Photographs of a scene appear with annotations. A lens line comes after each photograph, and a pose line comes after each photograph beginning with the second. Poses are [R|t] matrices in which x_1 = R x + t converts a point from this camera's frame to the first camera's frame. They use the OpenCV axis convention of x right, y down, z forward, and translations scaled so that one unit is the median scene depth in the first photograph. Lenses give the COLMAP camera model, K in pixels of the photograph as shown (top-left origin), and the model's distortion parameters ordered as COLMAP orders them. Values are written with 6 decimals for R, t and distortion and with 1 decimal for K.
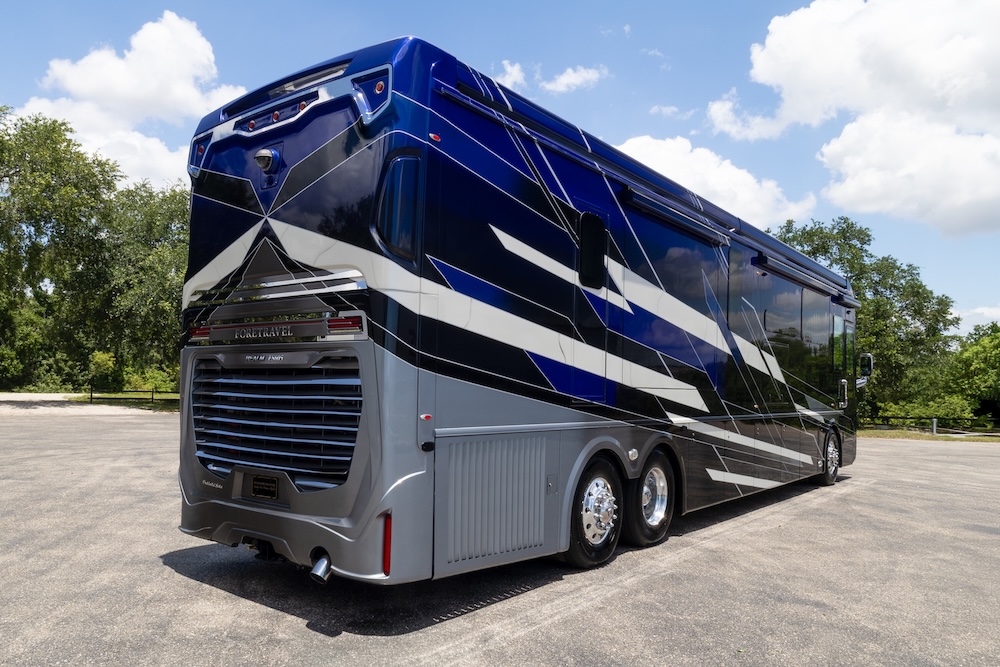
lens RADIAL K [[727.3, 0, 498.8], [0, 727.3, 357.8], [0, 0, 1]] dist [0.011940, 0.001350]
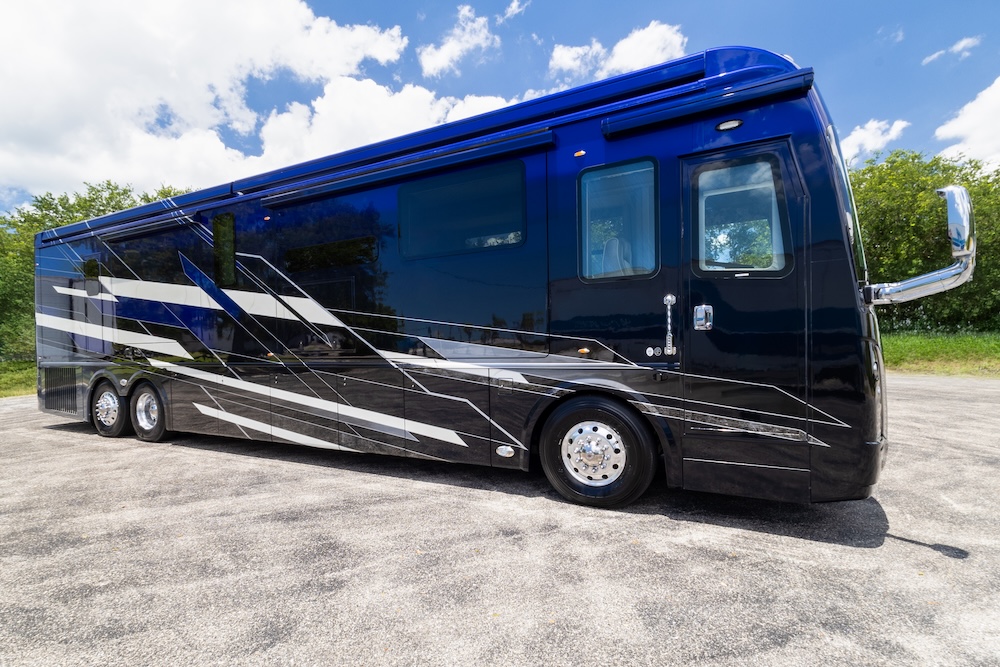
lens RADIAL K [[479.2, 0, 499.9], [0, 479.2, 366.9], [0, 0, 1]] dist [0.004577, 0.000376]
pose [[0.186250, -0.010383, -0.982448, 1.544728], [0.046337, 0.998924, -0.001773, 0.145434], [0.981409, -0.045194, 0.186531, 1.739784]]
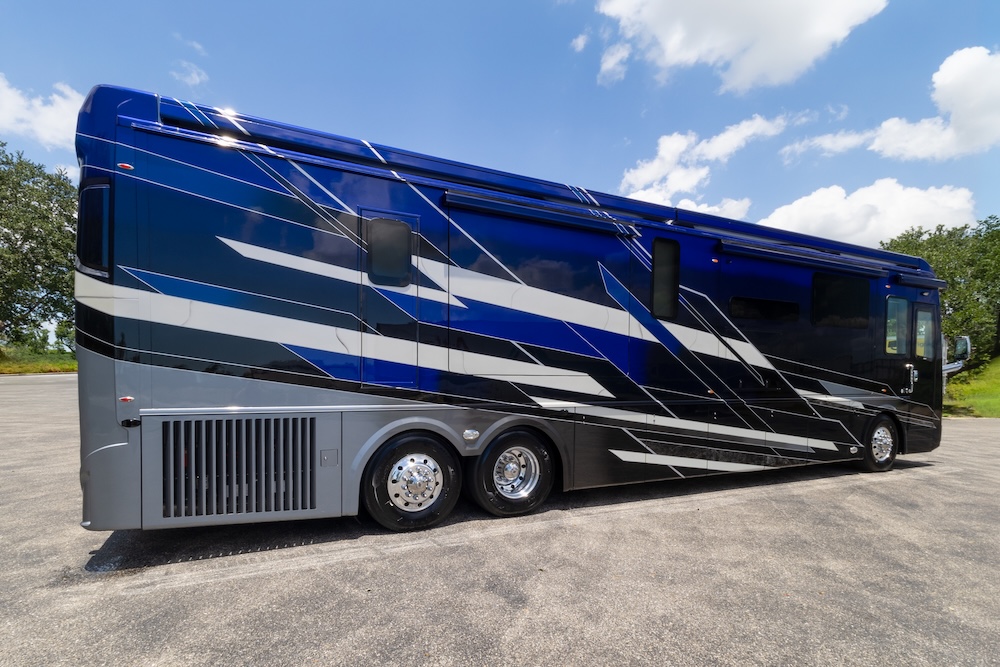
lens RADIAL K [[494.4, 0, 500.4], [0, 494.4, 390.4], [0, 0, 1]] dist [0.014886, 0.000062]
pose [[0.898939, -0.006561, -0.438024, 0.578475], [0.031587, 0.998256, 0.049873, 0.030028], [0.436933, -0.058668, 0.897579, 0.357641]]
